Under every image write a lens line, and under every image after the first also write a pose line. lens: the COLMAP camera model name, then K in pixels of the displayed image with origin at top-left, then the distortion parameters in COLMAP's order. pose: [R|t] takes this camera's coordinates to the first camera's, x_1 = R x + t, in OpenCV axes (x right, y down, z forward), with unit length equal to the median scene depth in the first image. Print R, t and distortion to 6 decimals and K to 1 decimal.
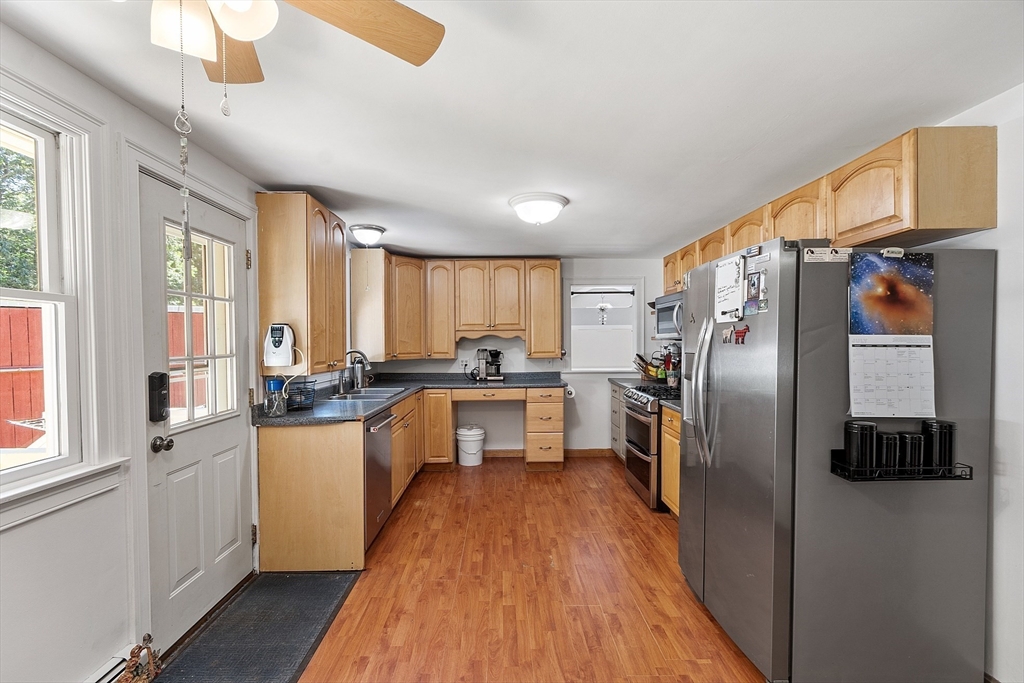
lens RADIAL K [[444.8, 0, 503.4], [0, 444.8, 348.7], [0, 0, 1]] dist [0.002353, 0.000133]
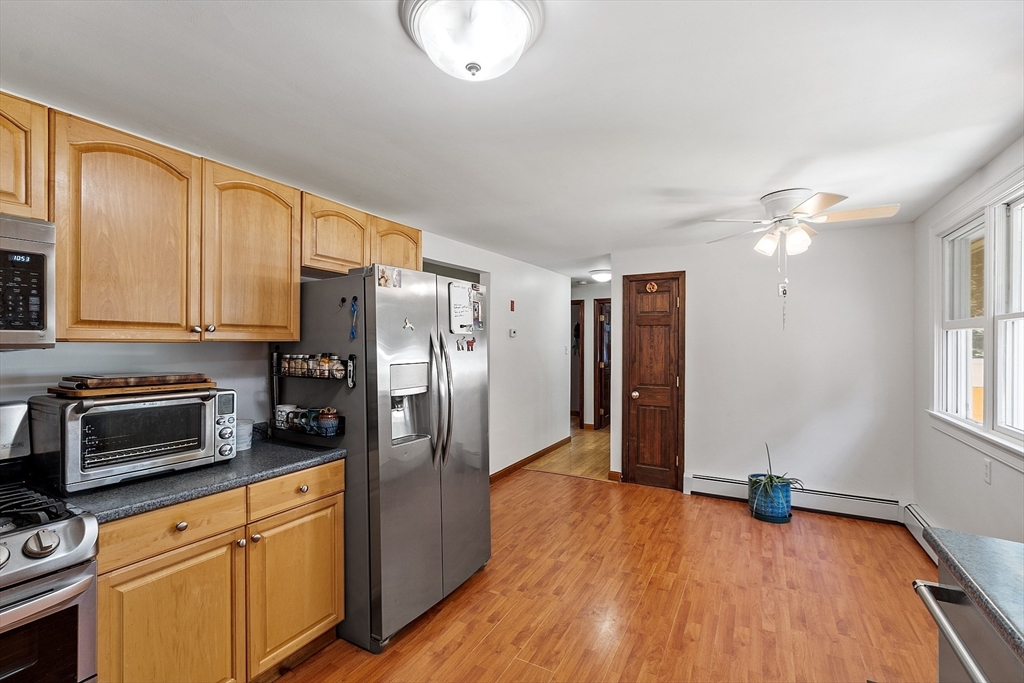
lens RADIAL K [[452.5, 0, 504.3], [0, 452.5, 347.0], [0, 0, 1]] dist [0.003586, -0.000949]
pose [[-0.868729, 0.003695, 0.495275, -0.102571], [0.014912, 0.999714, 0.018699, -0.019932], [-0.495064, 0.023630, -0.868535, 0.907377]]
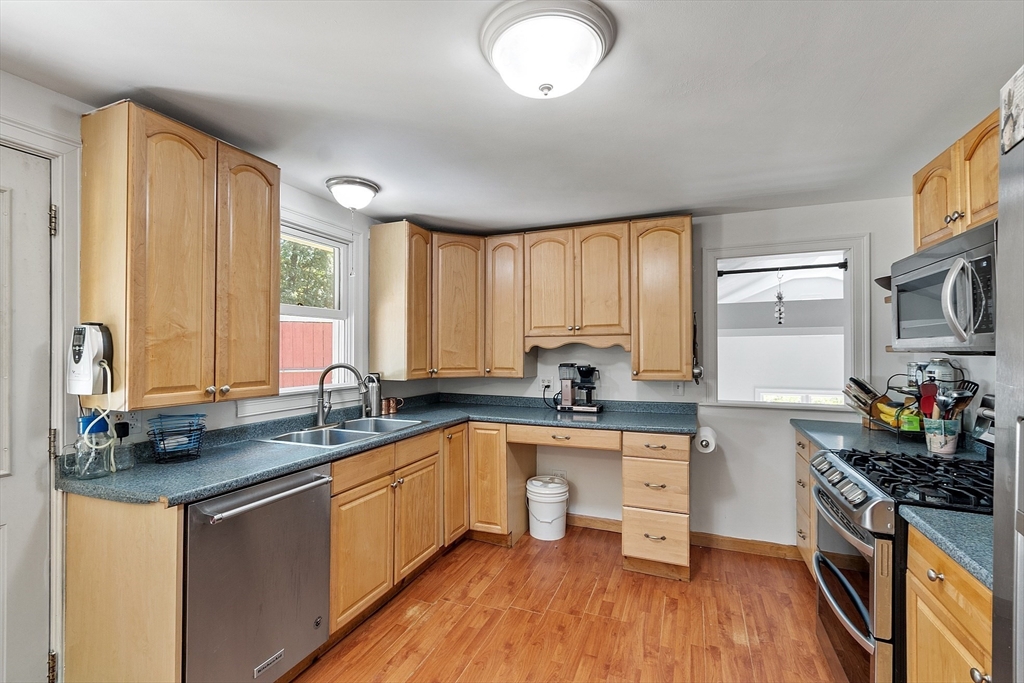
lens RADIAL K [[447.2, 0, 505.6], [0, 447.2, 348.4], [0, 0, 1]] dist [0.003501, -0.000029]
pose [[0.919881, 0.003247, -0.392185, 0.145305], [-0.011300, 0.999770, -0.018228, -0.010230], [0.392035, 0.021200, 0.919706, 0.387068]]
